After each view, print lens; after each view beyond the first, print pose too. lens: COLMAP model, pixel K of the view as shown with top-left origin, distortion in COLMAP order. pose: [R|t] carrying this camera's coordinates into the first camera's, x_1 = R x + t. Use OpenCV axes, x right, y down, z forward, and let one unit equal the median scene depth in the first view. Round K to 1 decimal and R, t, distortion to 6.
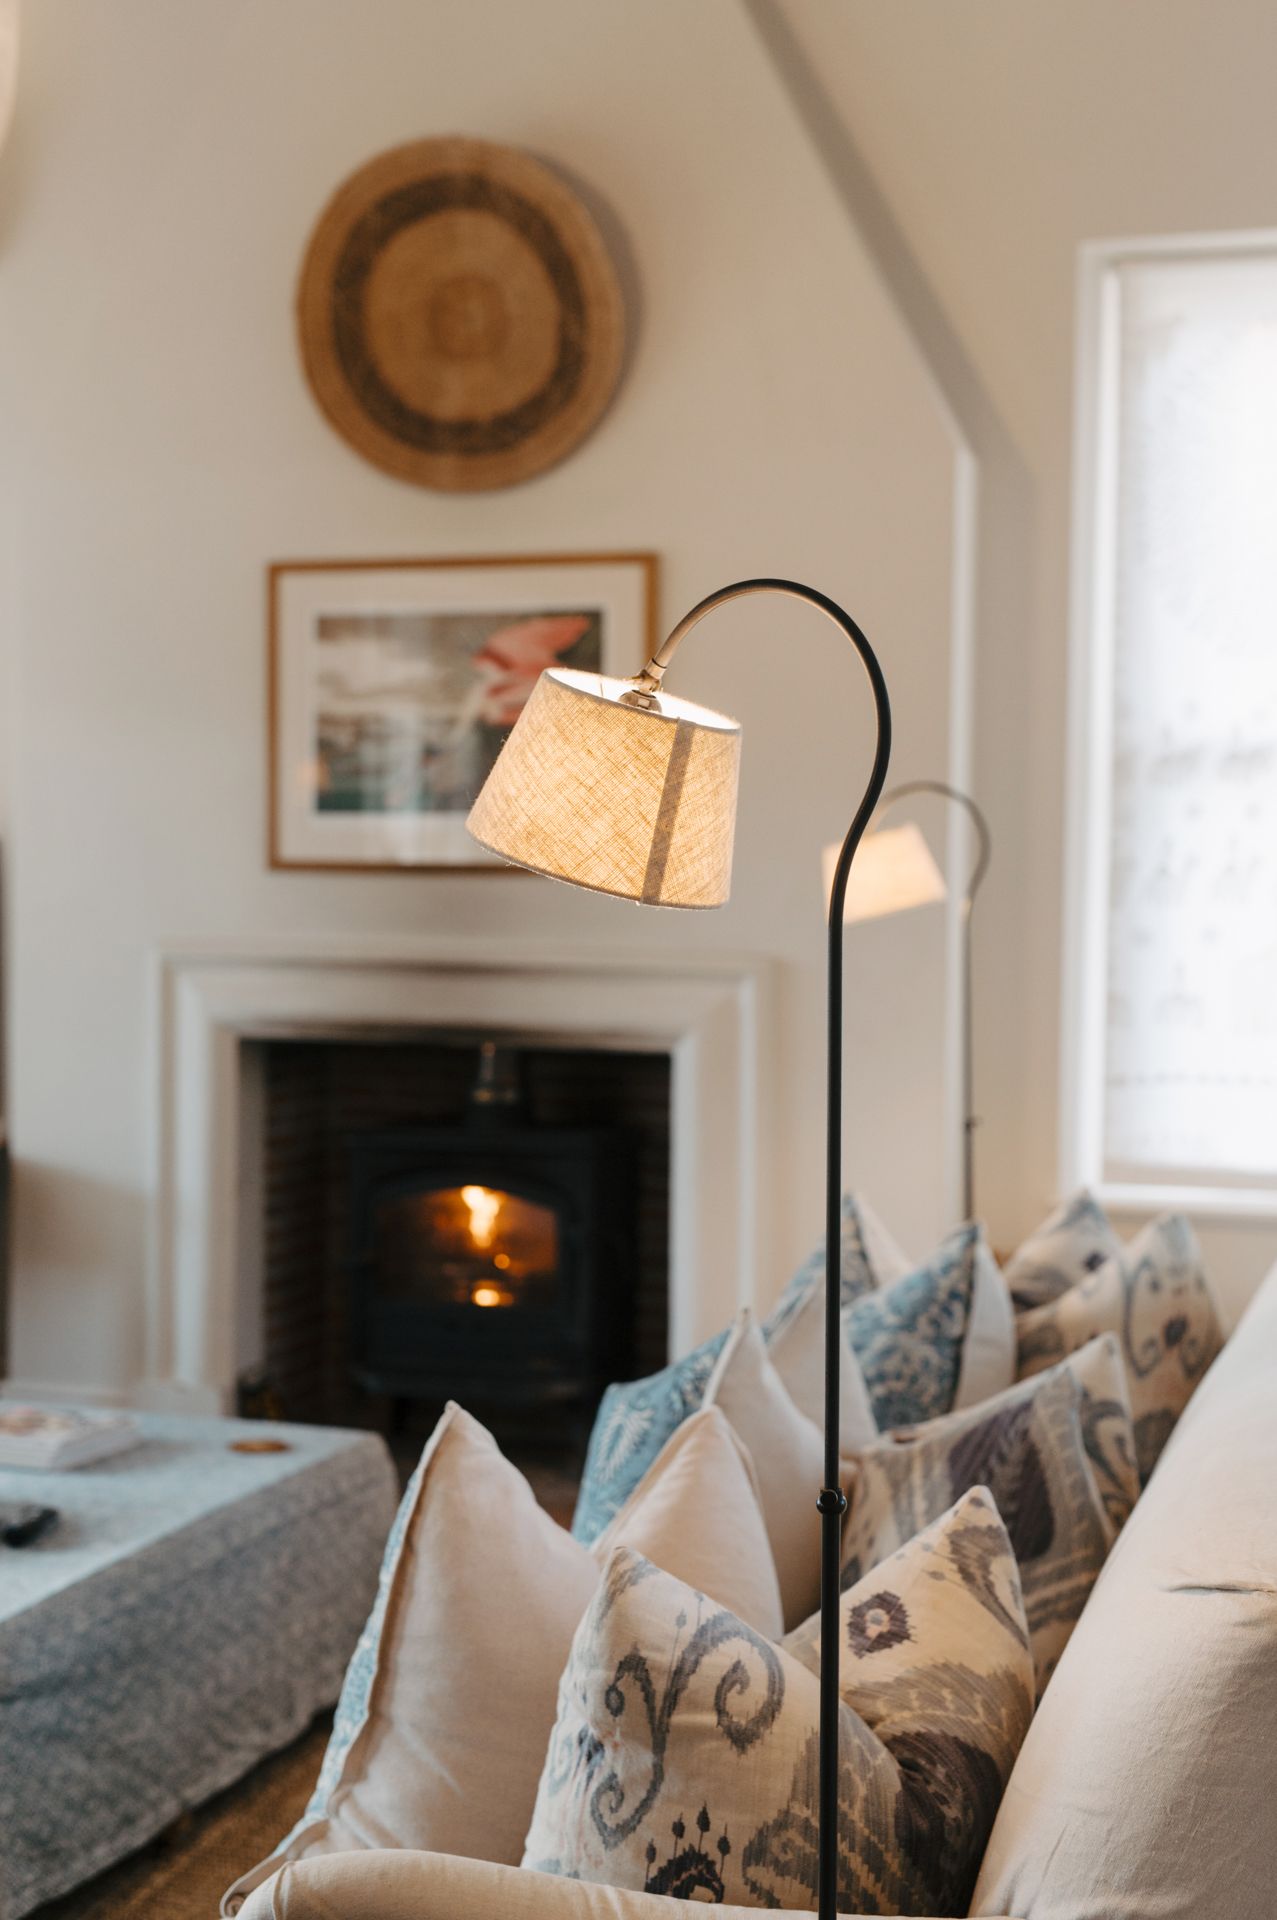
lens RADIAL K [[2764.5, 0, 638.5], [0, 2764.5, 960.0], [0, 0, 1]] dist [-0.018039, 0.064703]
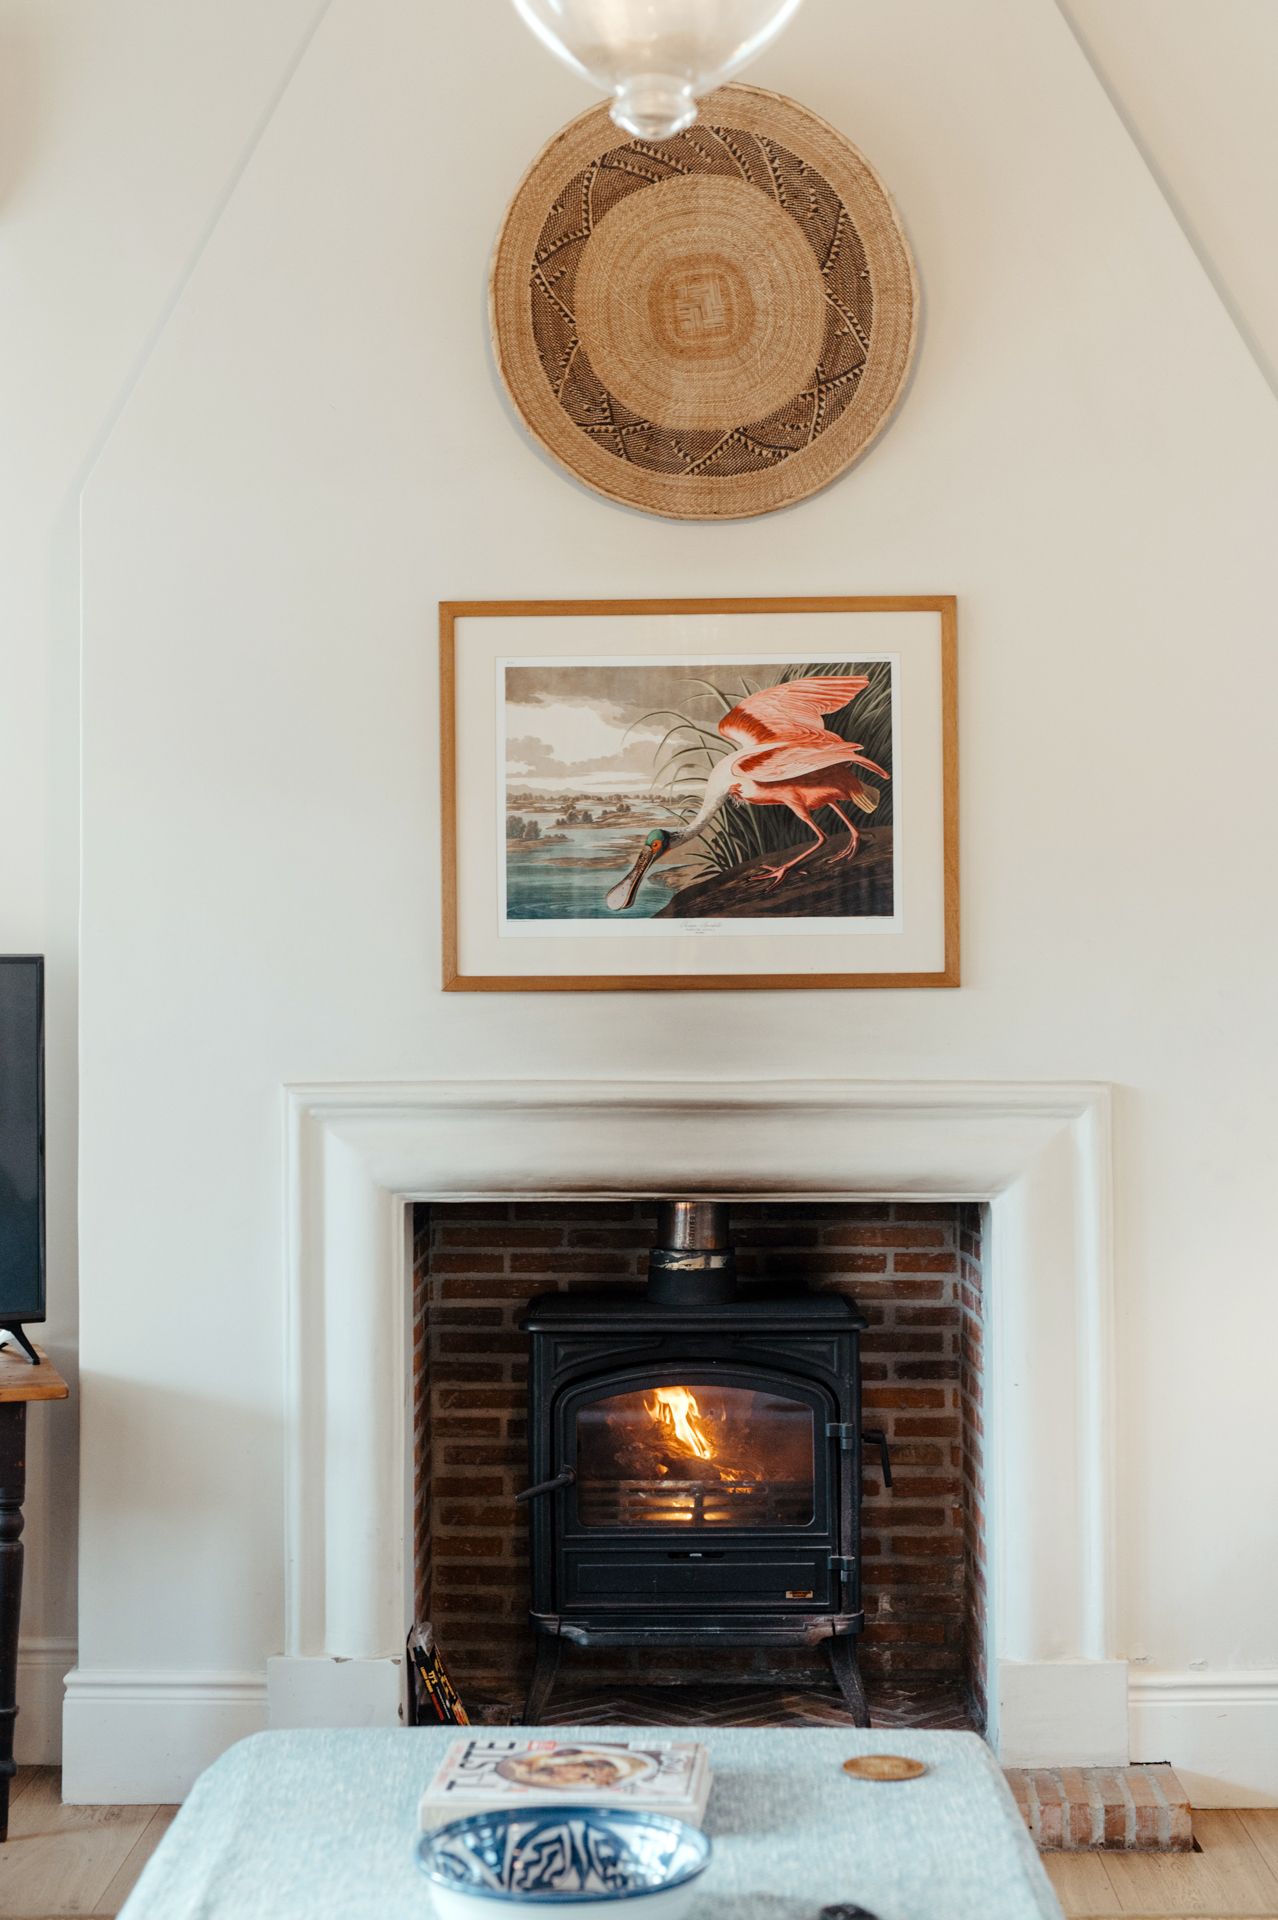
lens RADIAL K [[2764.5, 0, 639.0], [0, 2764.5, 960.0], [0, 0, 1]] dist [-0.018039, 0.064703]
pose [[0.959427, -0.011703, 0.281715, -0.308729], [0.026444, 0.998469, -0.048581, -0.001446], [-0.280715, 0.054060, 0.958267, 0.234497]]
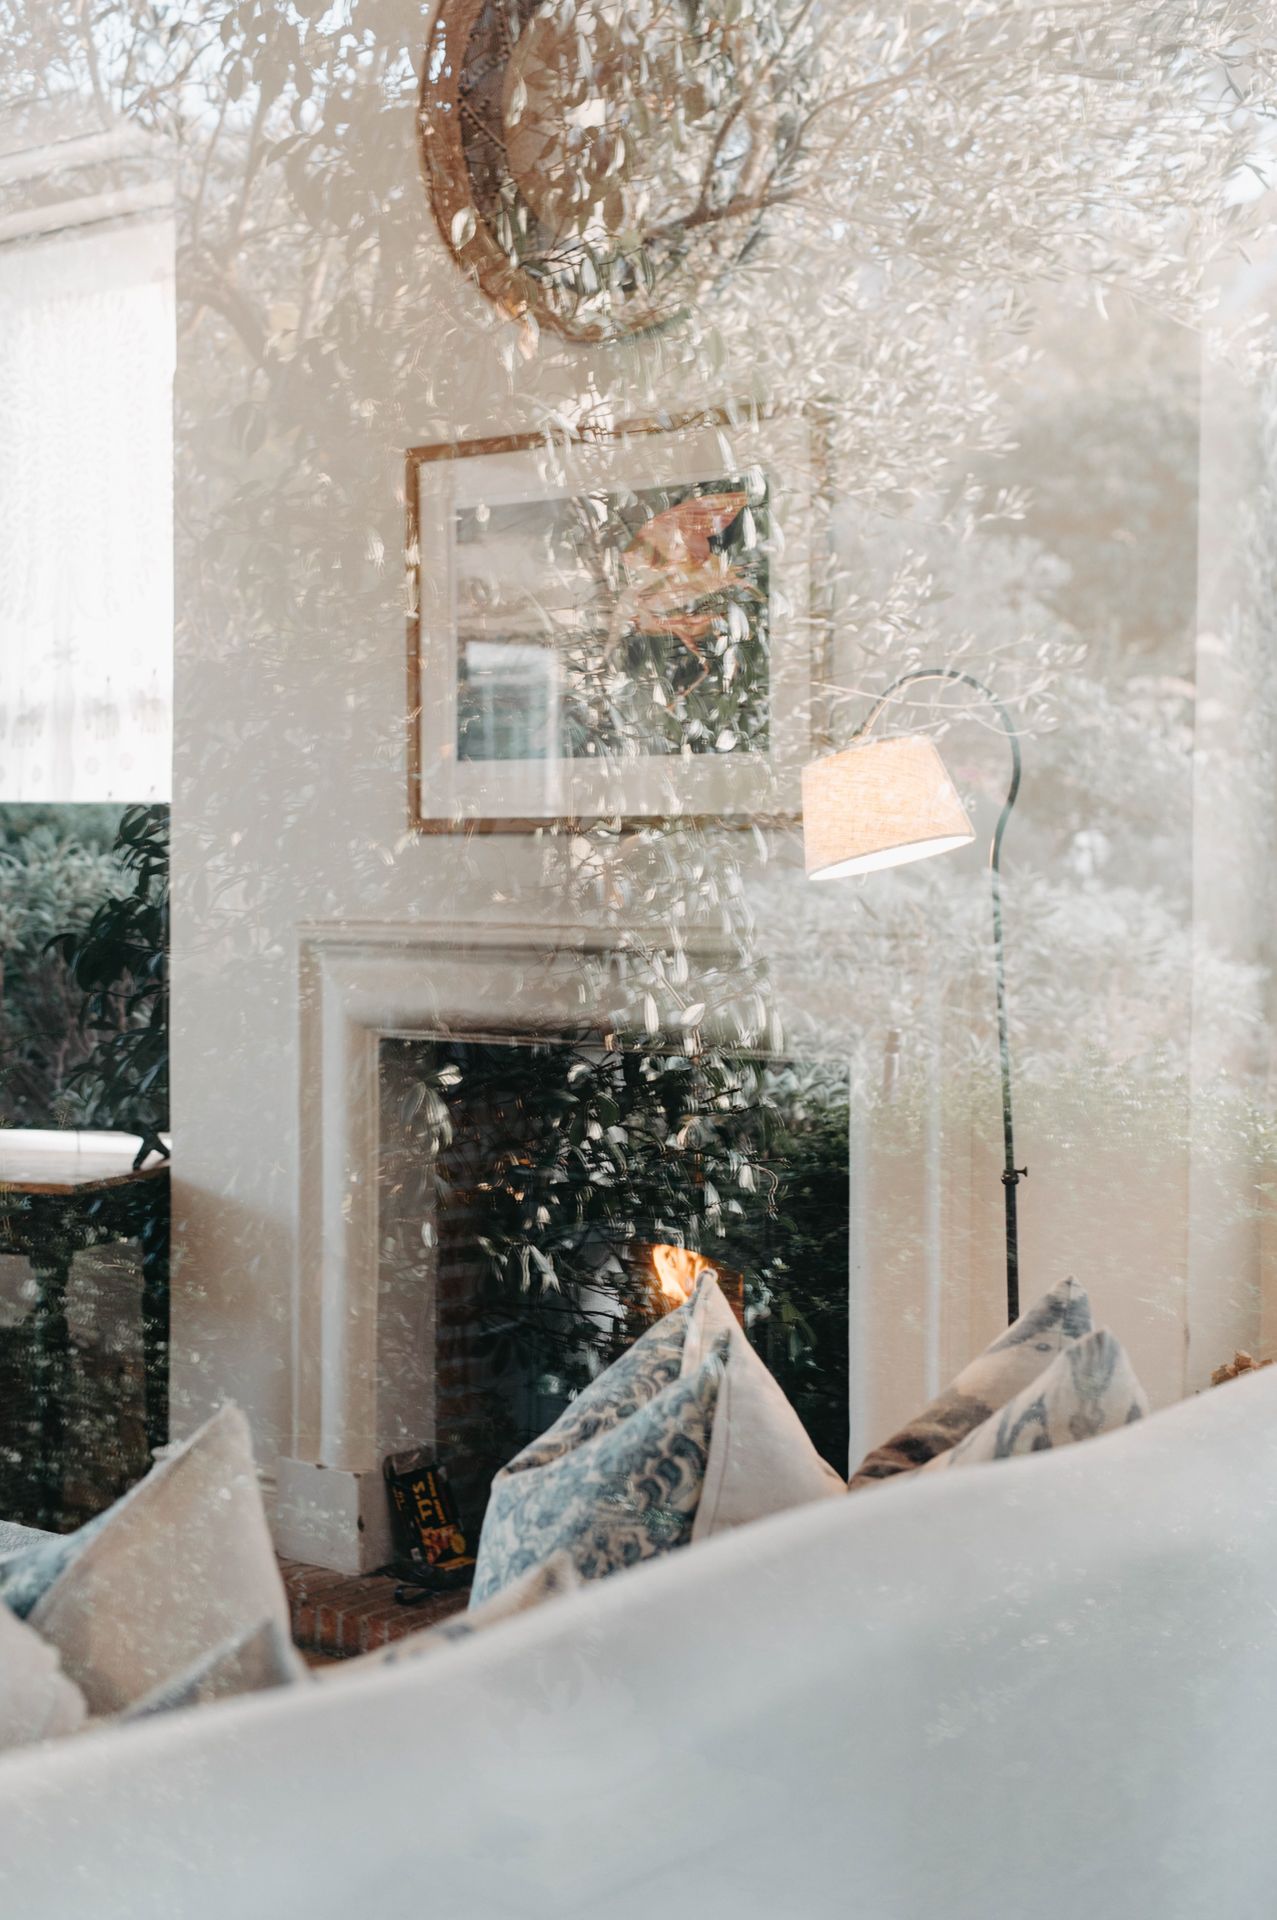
lens RADIAL K [[2764.5, 0, 638.5], [0, 2764.5, 960.0], [0, 0, 1]] dist [-0.018039, 0.064703]
pose [[0.939283, 0.014173, -0.342852, 0.210295], [-0.019157, 0.999754, -0.011153, 0.012970], [0.342610, 0.017044, 0.939323, 0.275556]]
